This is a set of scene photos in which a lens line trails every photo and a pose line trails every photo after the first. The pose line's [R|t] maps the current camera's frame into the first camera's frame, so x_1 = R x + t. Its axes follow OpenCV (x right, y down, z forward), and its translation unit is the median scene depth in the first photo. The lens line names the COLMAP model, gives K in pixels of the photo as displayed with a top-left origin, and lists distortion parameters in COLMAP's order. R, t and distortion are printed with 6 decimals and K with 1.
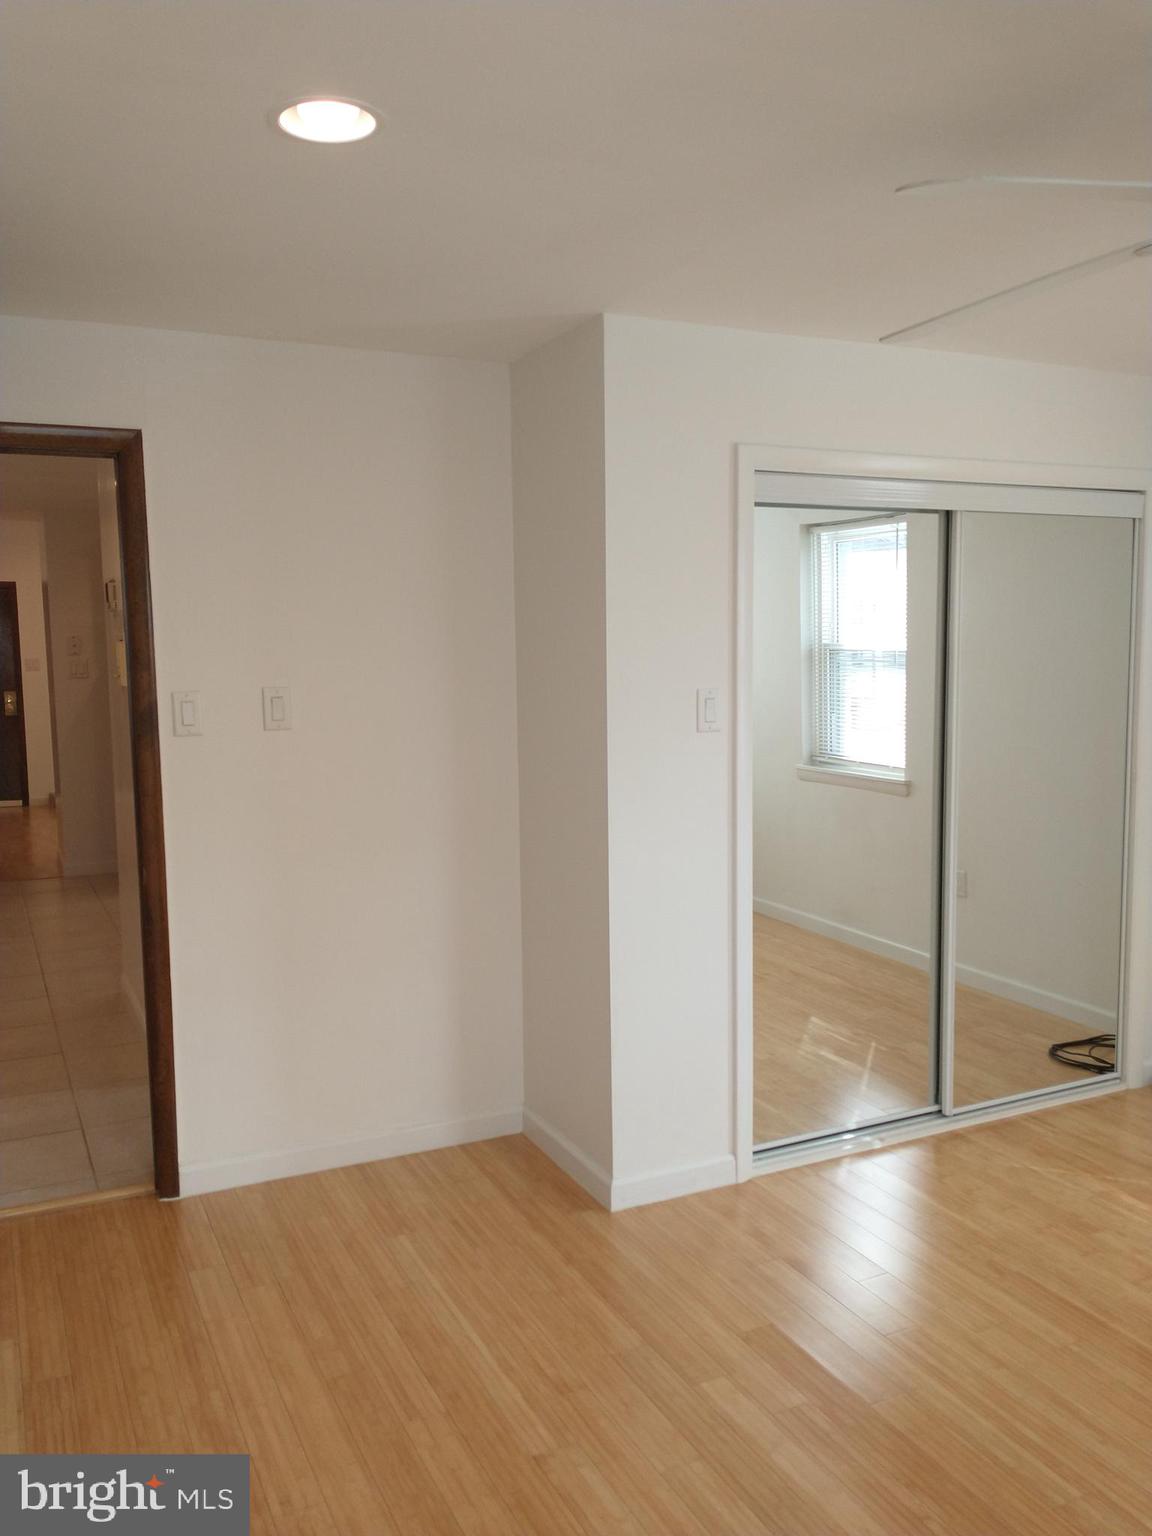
lens RADIAL K [[1250.0, 0, 576.0], [0, 1250.0, 768.0], [0, 0, 1]] dist [0.093847, -0.177254]
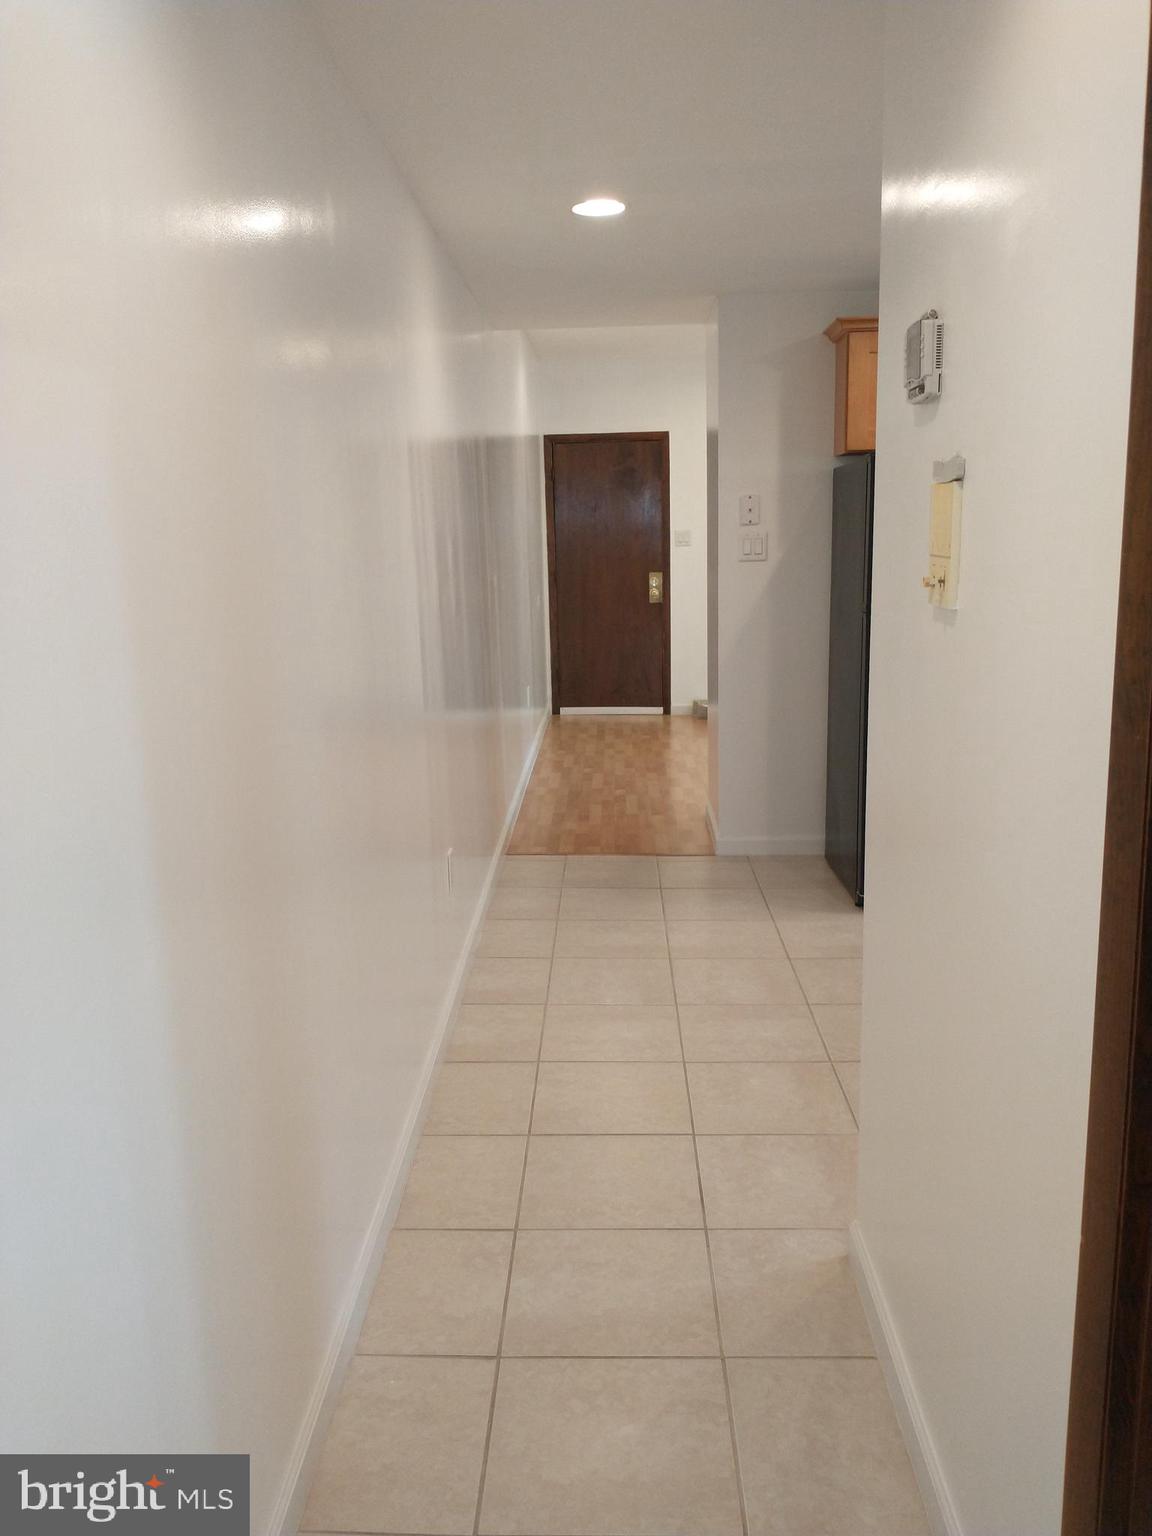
lens RADIAL K [[1250.0, 0, 576.0], [0, 1250.0, 768.0], [0, 0, 1]] dist [0.093847, -0.177254]
pose [[0.886350, 0.085461, -0.455060, -0.121331], [-0.039026, 0.993110, 0.110495, -0.023386], [0.461368, -0.080178, 0.883578, 0.267188]]
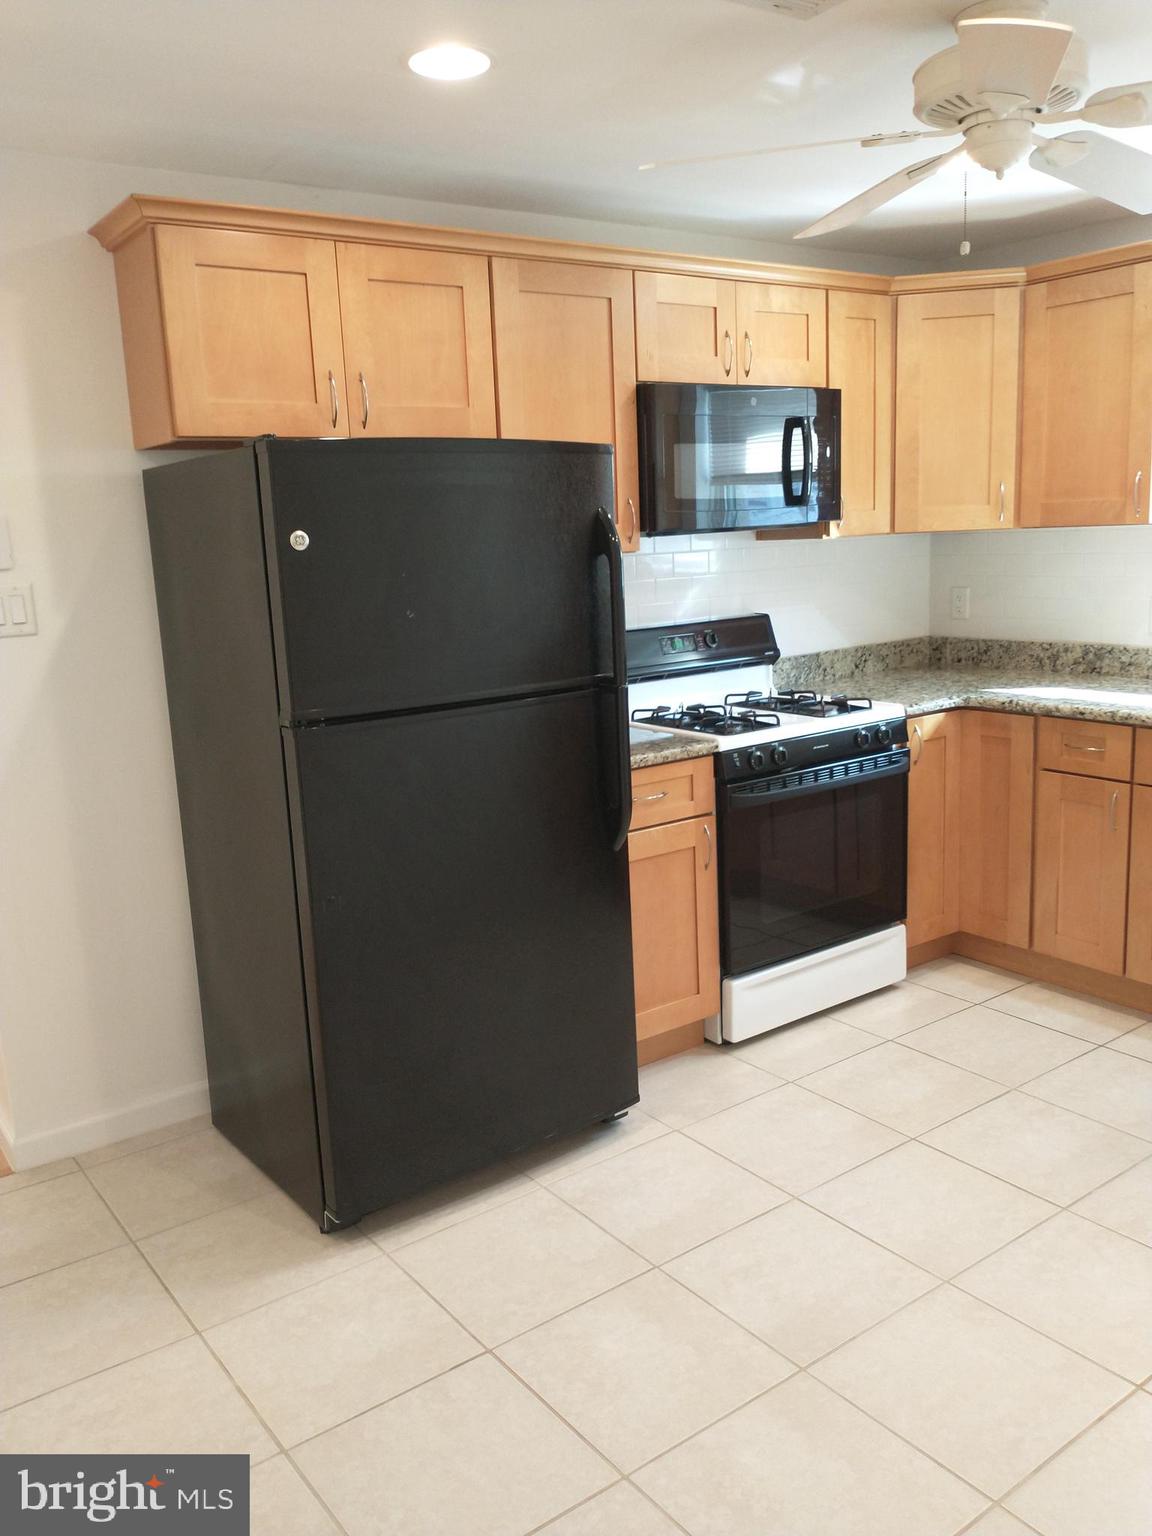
lens RADIAL K [[1250.0, 0, 576.0], [0, 1250.0, 768.0], [0, 0, 1]] dist [0.093847, -0.177254]
pose [[0.984740, -0.062335, 0.162486, -0.213114], [0.048950, 0.995167, 0.085122, -0.040734], [-0.167007, -0.075869, 0.983032, 0.443929]]
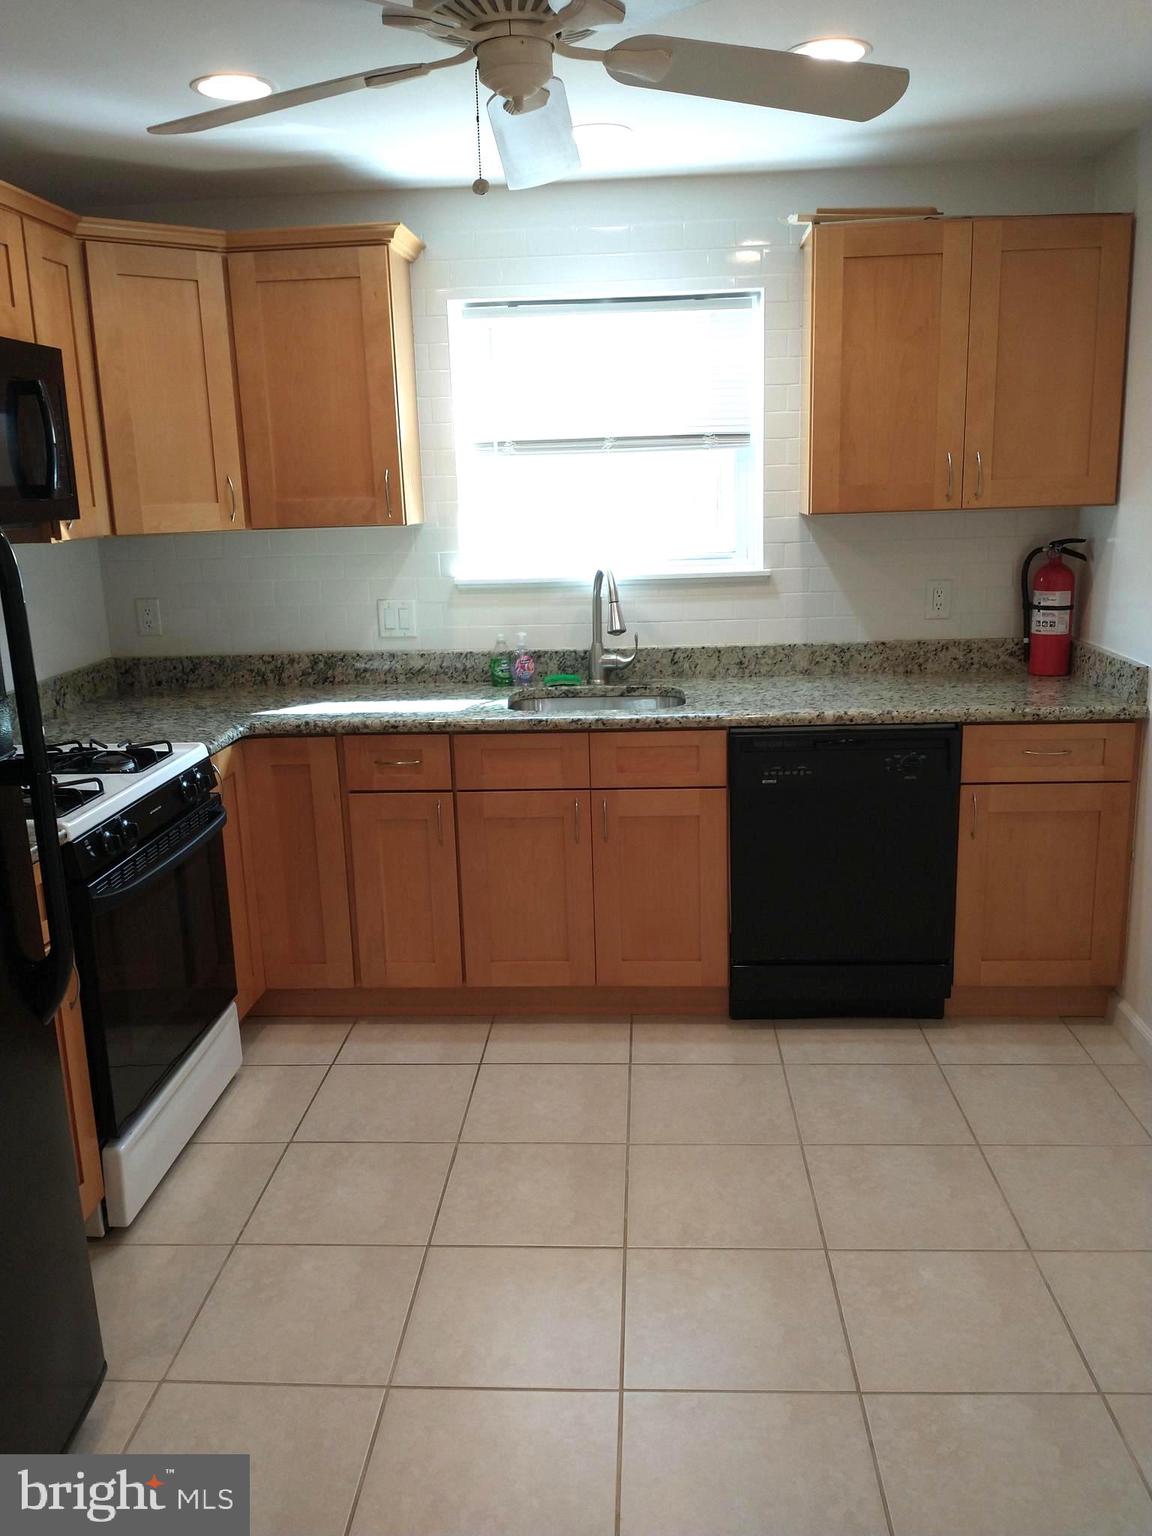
lens RADIAL K [[1250.0, 0, 576.0], [0, 1250.0, 768.0], [0, 0, 1]] dist [0.093847, -0.177254]
pose [[0.497261, -0.197791, 0.844755, -0.270262], [0.118387, 0.980029, 0.159775, -0.054829], [-0.859486, 0.020558, 0.510746, 0.556117]]
